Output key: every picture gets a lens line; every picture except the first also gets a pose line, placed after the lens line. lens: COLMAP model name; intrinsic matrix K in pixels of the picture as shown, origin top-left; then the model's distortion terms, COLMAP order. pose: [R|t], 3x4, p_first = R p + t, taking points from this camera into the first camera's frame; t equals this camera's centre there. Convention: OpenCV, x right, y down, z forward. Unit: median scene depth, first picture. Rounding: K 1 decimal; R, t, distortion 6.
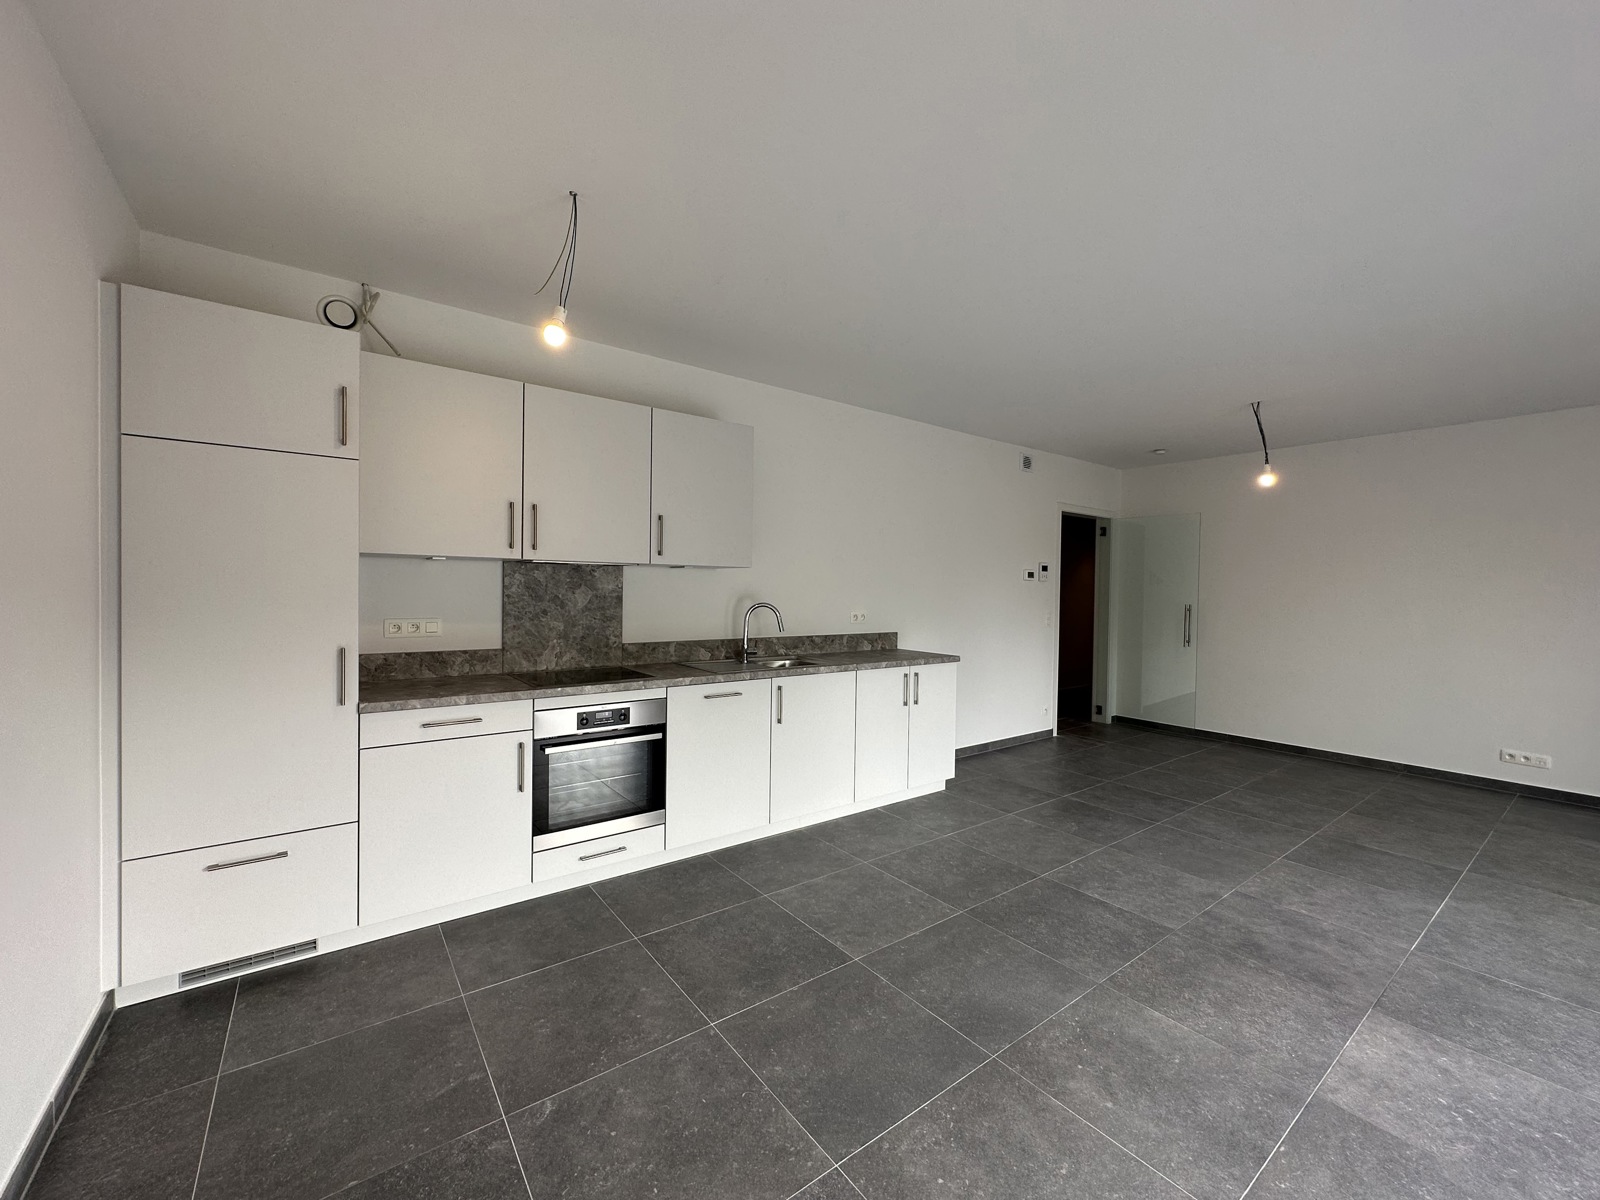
lens RADIAL K [[640.3, 0, 798.3], [0, 640.3, 598.6], [0, 0, 1]] dist [-0.000918, 0.000242]
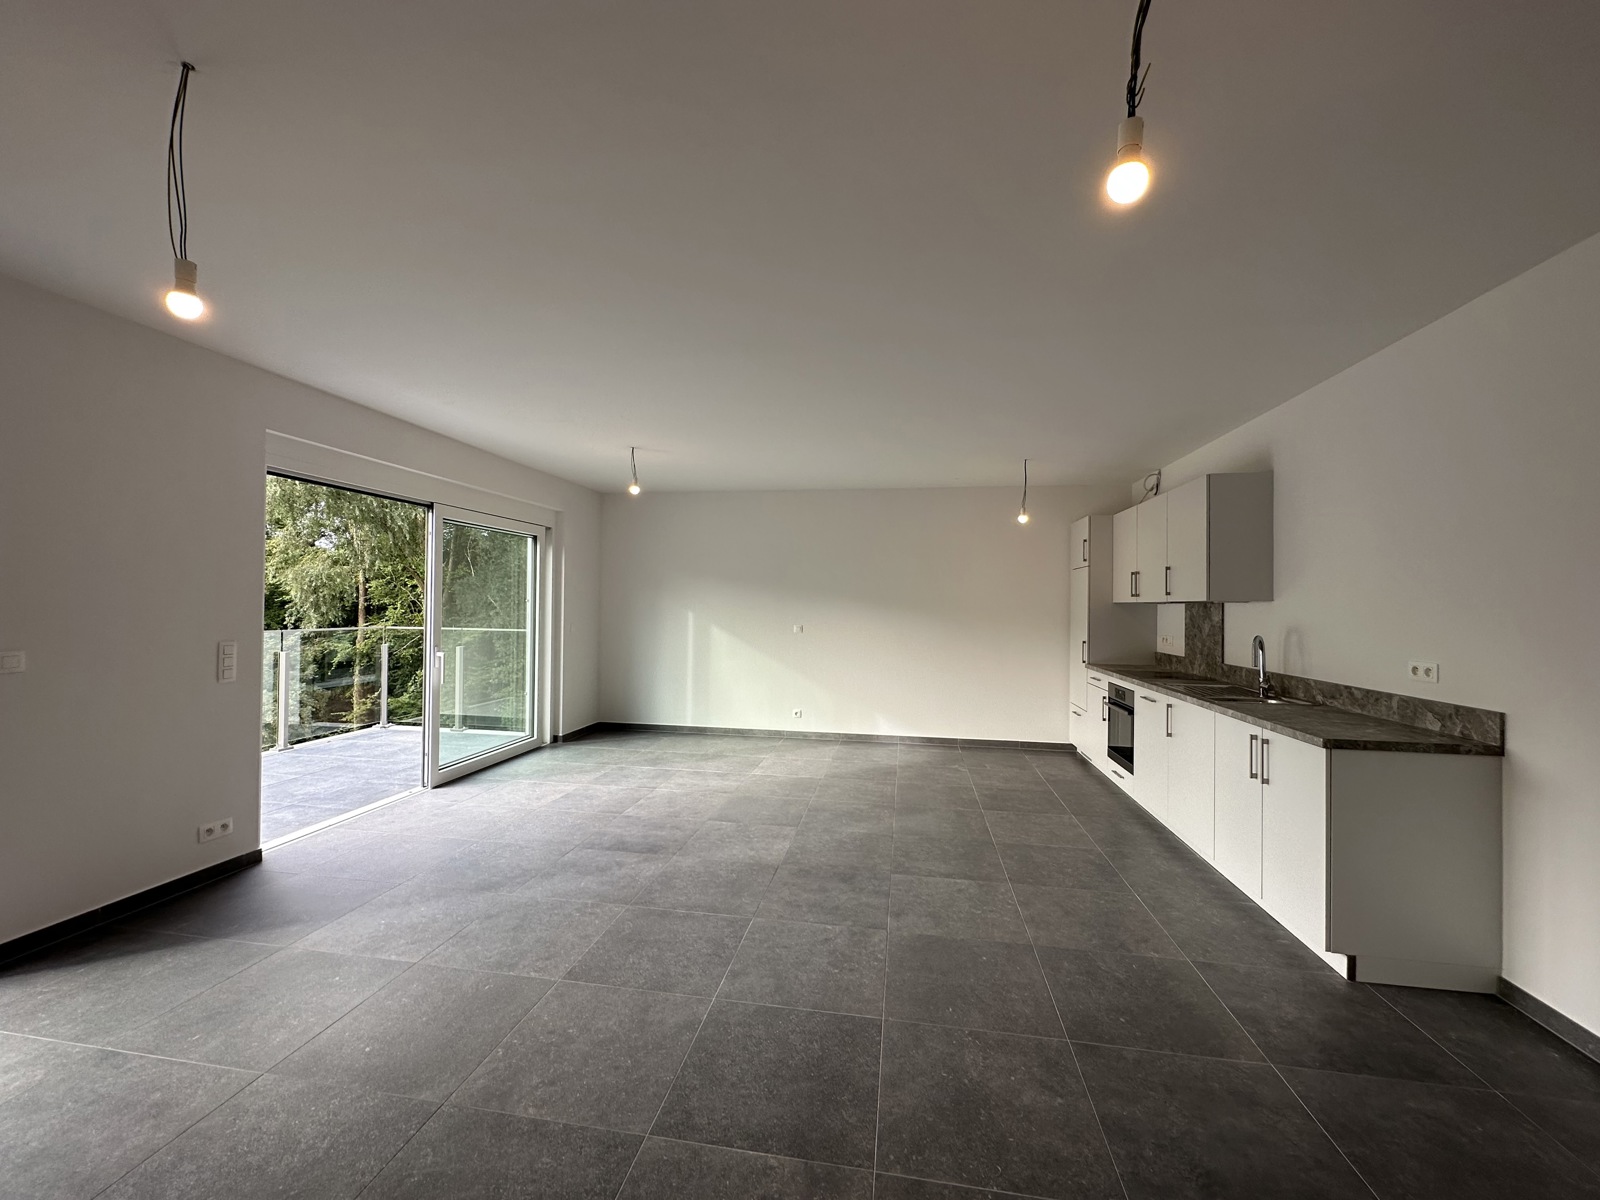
lens RADIAL K [[640.3, 0, 798.3], [0, 640.3, 598.6], [0, 0, 1]] dist [-0.000918, 0.000242]
pose [[-0.724499, -0.032400, -0.688514, 1.364339], [-0.034847, 0.999339, -0.010358, -0.017840], [0.688394, 0.016488, -0.725149, 1.499234]]
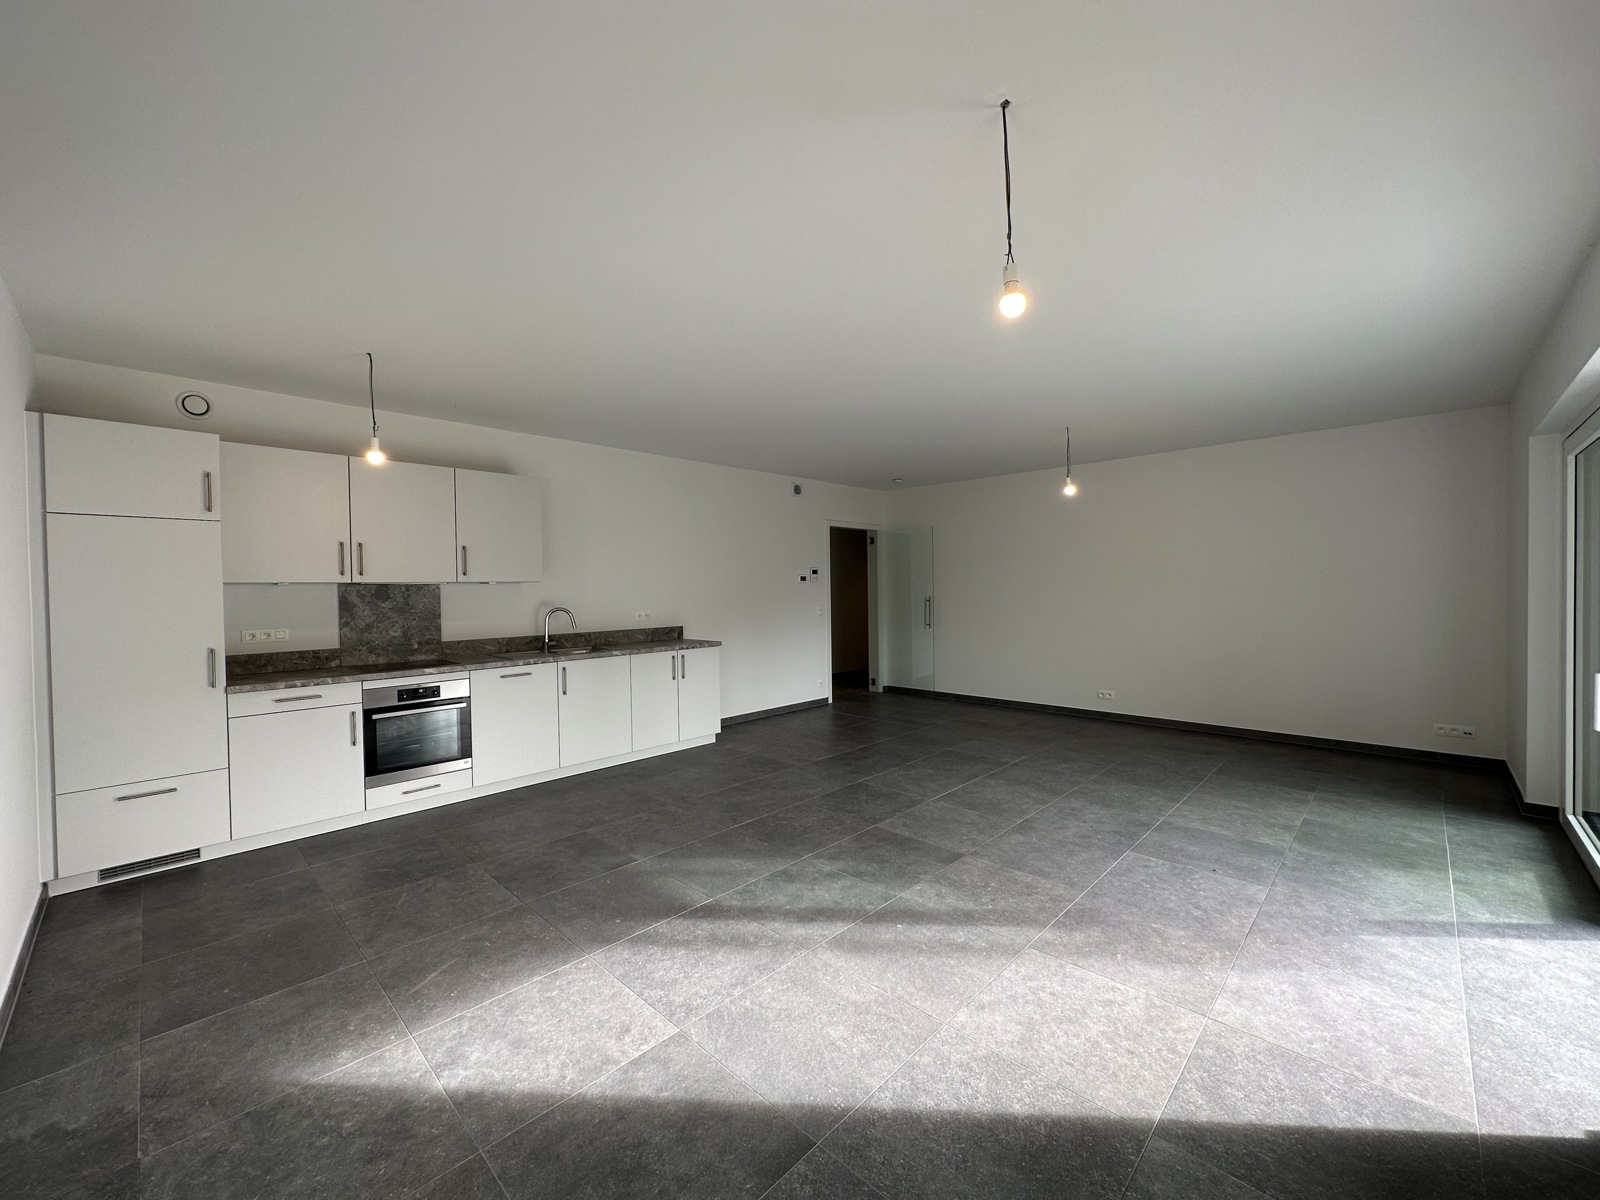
lens RADIAL K [[637.4, 0, 796.2], [0, 637.4, 598.4], [0, 0, 1]] dist [0.000982, 0.000359]
pose [[0.987645, -0.031813, 0.153444, 0.283016], [0.031475, 0.999494, 0.004634, -0.003120], [-0.153514, 0.000253, 0.988146, -0.474780]]
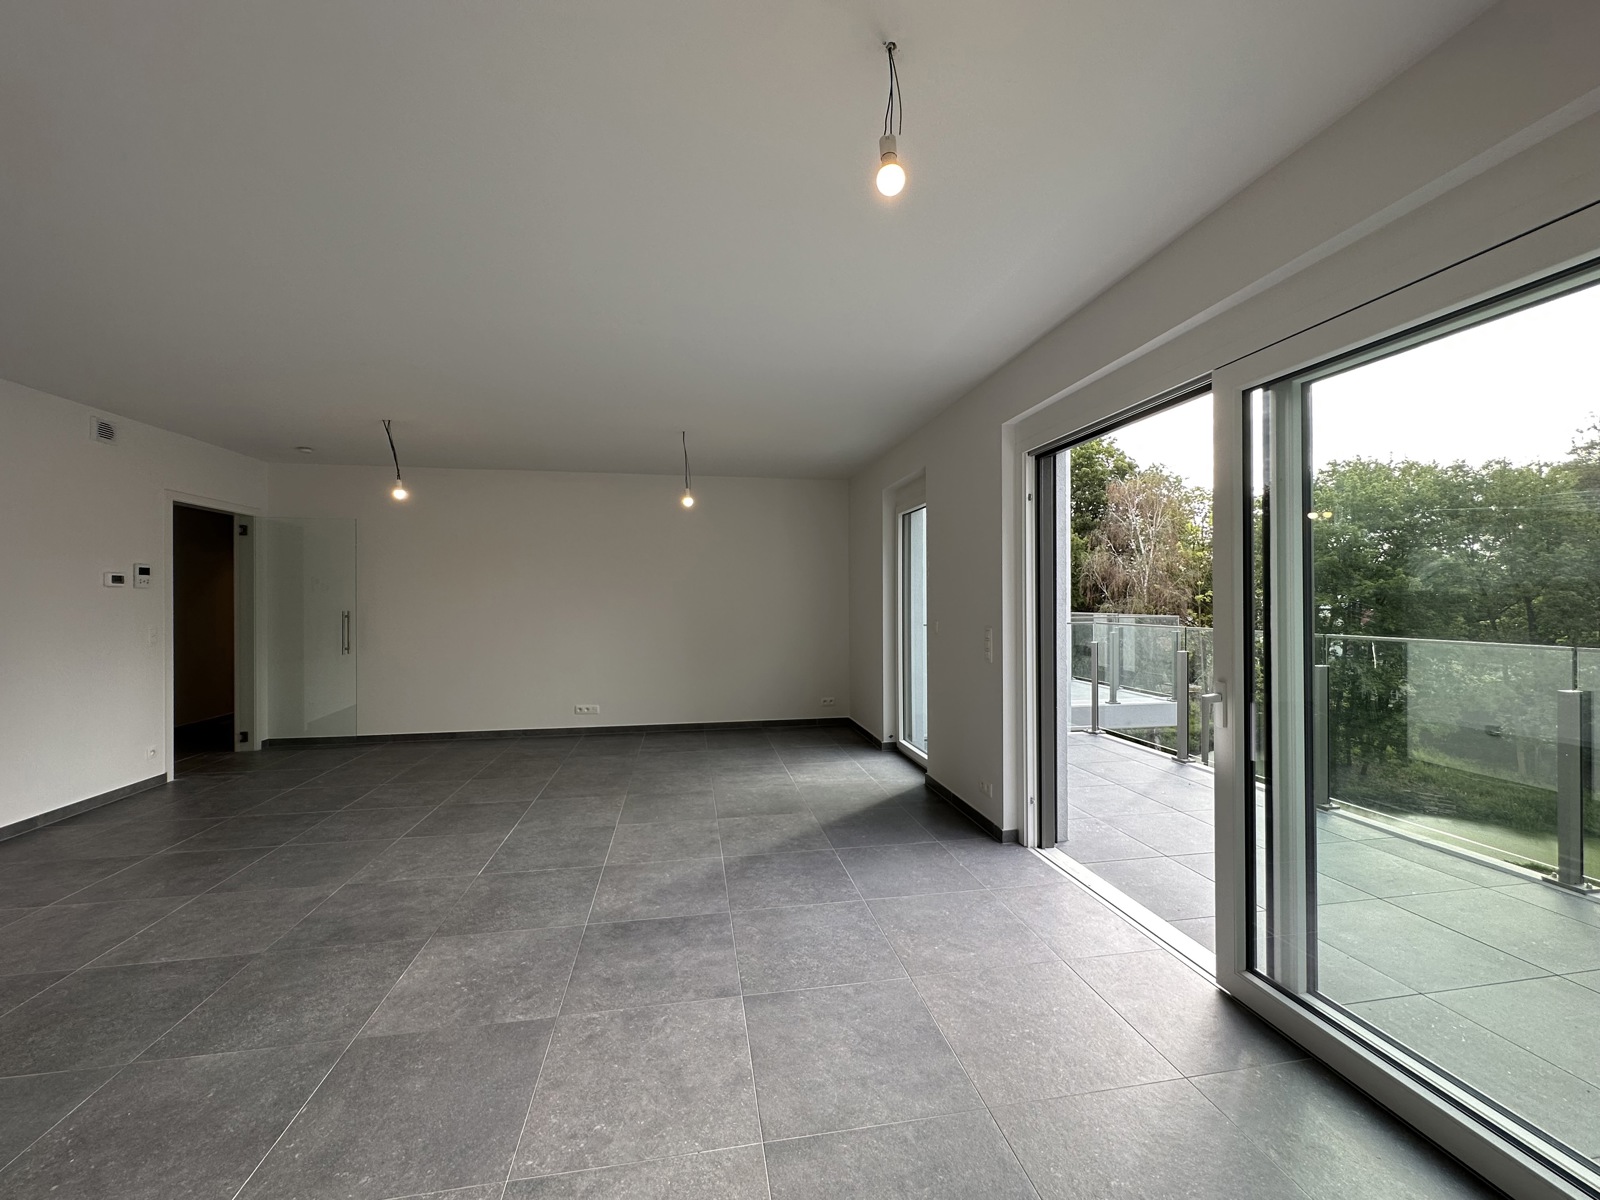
lens RADIAL K [[640.3, 0, 798.3], [0, 640.3, 598.6], [0, 0, 1]] dist [-0.000918, 0.000242]
pose [[0.453635, -0.017255, 0.891021, 0.094126], [0.026588, 0.999630, 0.005822, 0.005372], [-0.890791, 0.021049, 0.453925, -0.128124]]
